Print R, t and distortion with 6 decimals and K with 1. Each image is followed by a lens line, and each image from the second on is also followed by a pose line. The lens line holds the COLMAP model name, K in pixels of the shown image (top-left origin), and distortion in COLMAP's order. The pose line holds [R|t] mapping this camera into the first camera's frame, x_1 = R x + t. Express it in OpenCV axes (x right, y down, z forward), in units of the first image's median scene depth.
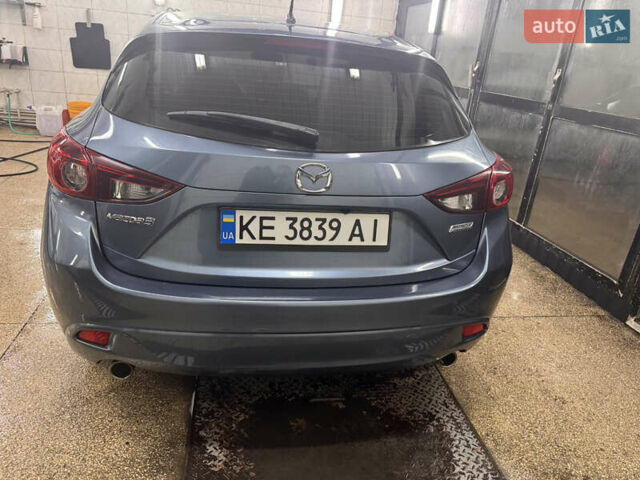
lens RADIAL K [[453.3, 0, 329.5], [0, 453.3, 244.1], [0, 0, 1]] dist [0.014595, -0.022846]
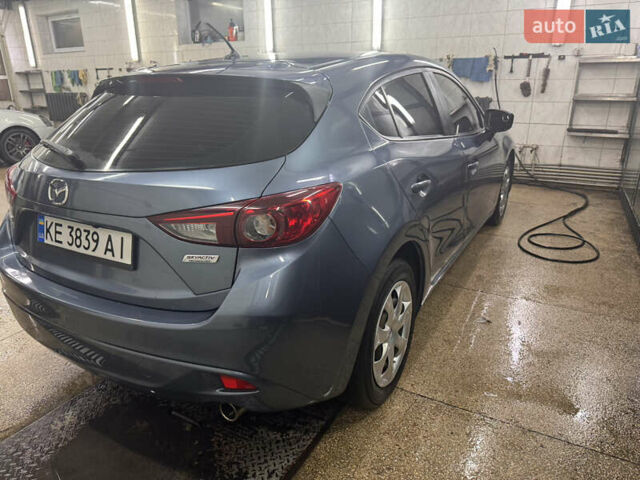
lens RADIAL K [[453.3, 0, 322.5], [0, 453.3, 241.7], [0, 0, 1]] dist [0.014595, -0.022846]
pose [[0.780637, 0.117003, -0.613935, 1.111393], [-0.166011, 0.985851, -0.023206, -0.097807], [0.602534, 0.120036, 0.789015, 0.464150]]
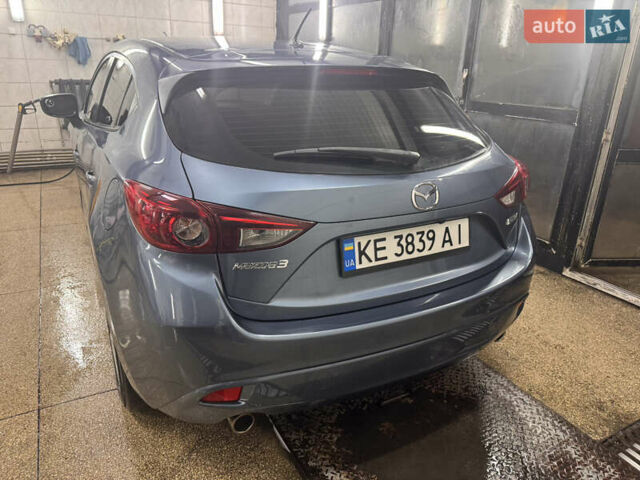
lens RADIAL K [[453.3, 0, 333.2], [0, 453.3, 237.1], [0, 0, 1]] dist [0.014595, -0.022846]
pose [[0.942546, -0.170970, 0.287012, -0.526223], [0.174667, 0.984543, 0.012876, -0.093634], [-0.284777, 0.037995, 0.957840, 0.014427]]
